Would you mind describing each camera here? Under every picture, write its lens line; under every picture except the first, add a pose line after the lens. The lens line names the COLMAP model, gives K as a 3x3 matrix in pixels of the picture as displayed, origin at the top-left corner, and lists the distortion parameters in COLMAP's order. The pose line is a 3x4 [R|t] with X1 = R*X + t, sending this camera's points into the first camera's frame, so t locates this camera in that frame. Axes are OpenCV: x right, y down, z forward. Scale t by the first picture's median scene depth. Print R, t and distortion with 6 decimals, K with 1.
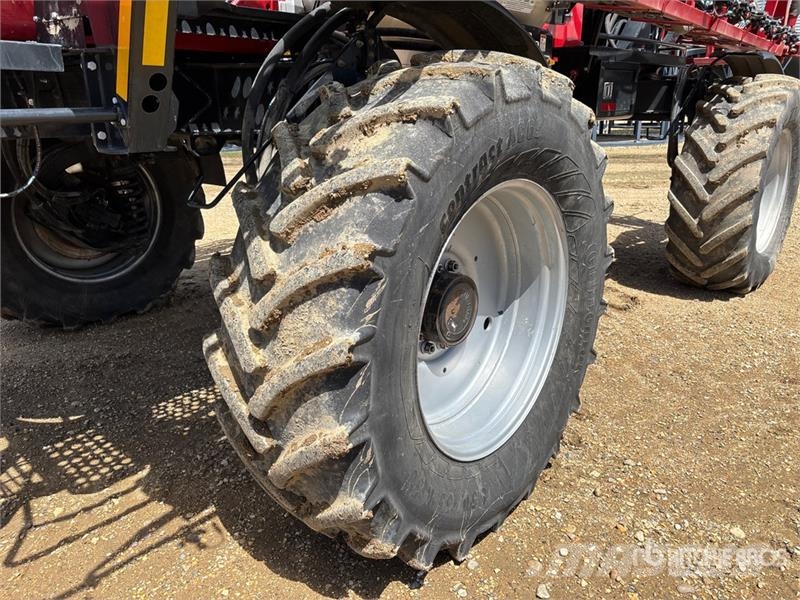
lens RADIAL K [[604.6, 0, 396.6], [0, 604.6, 297.8], [0, 0, 1]] dist [0.050302, -0.055784]
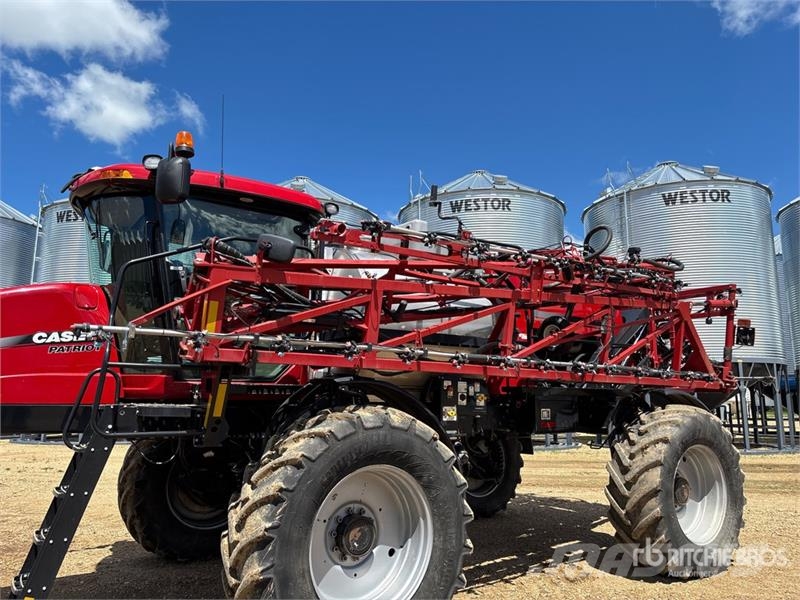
lens RADIAL K [[604.6, 0, 396.6], [0, 604.6, 297.8], [0, 0, 1]] dist [0.050302, -0.055784]
pose [[0.972198, -0.023194, -0.233010, 0.789817], [-0.086686, 0.888735, -0.450150, 0.239858], [0.217525, 0.457833, 0.862016, -1.097795]]
